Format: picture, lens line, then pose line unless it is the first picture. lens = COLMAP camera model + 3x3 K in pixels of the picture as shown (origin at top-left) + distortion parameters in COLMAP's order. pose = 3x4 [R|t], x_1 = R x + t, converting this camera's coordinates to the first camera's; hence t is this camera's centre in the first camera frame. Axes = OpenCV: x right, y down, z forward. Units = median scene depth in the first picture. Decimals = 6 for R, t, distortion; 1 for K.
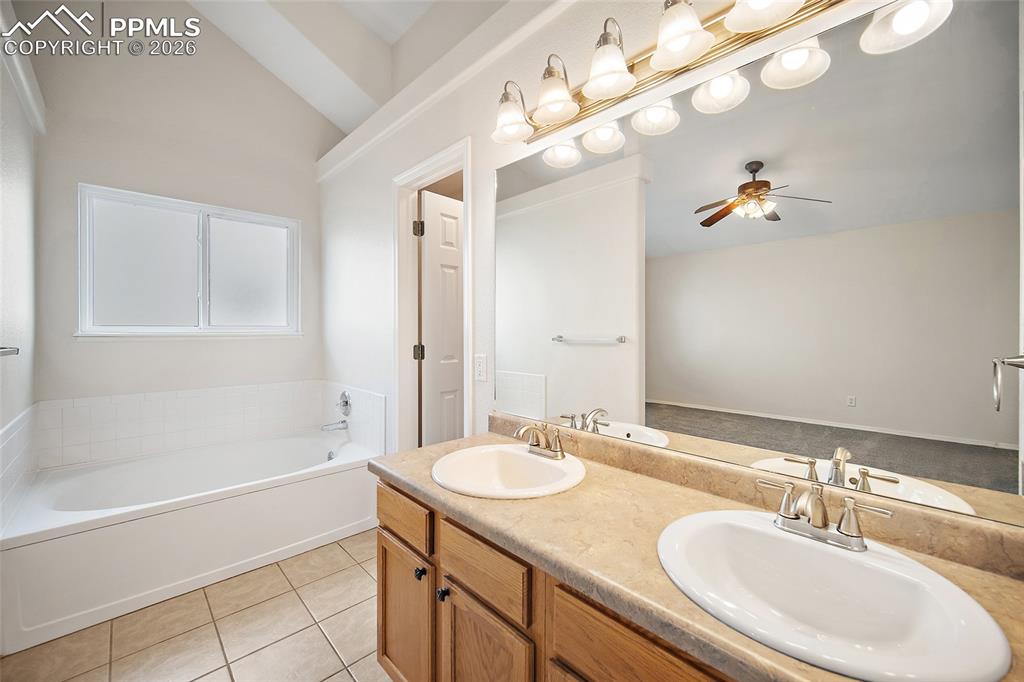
lens RADIAL K [[411.4, 0, 512.9], [0, 411.4, 335.7], [0, 0, 1]] dist [-0.001753, 0.000048]
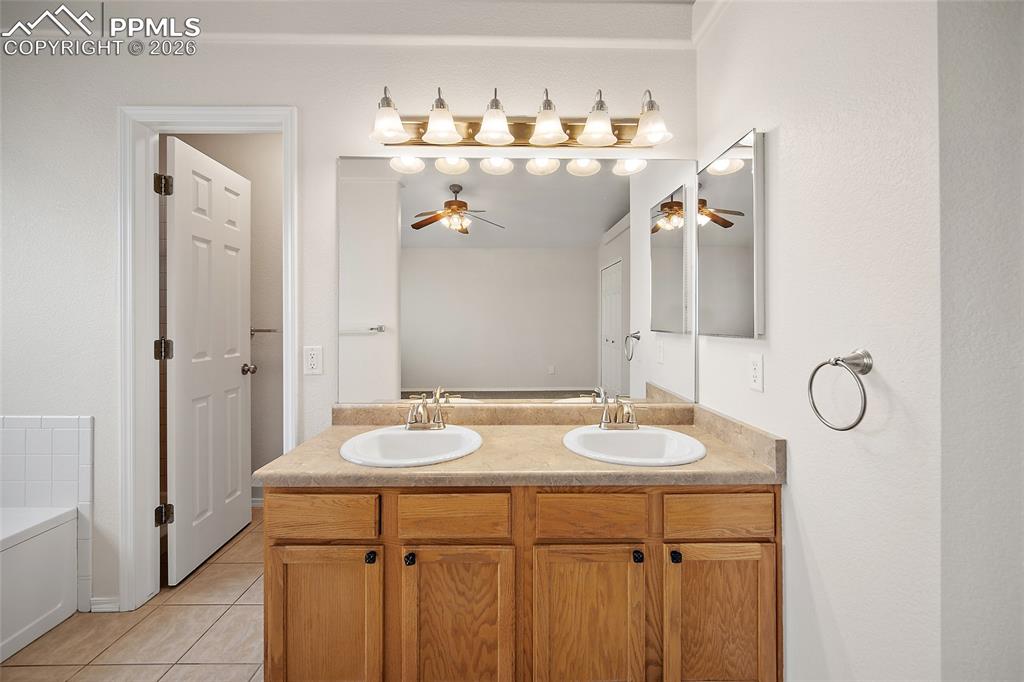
lens RADIAL K [[411.4, 0, 523.1], [0, 411.4, 326.0], [0, 0, 1]] dist [-0.001753, 0.000048]
pose [[0.680465, -0.010888, 0.732700, -0.330409], [0.009269, 0.999938, 0.006251, -0.001341], [-0.732722, 0.002538, 0.680523, 0.008579]]
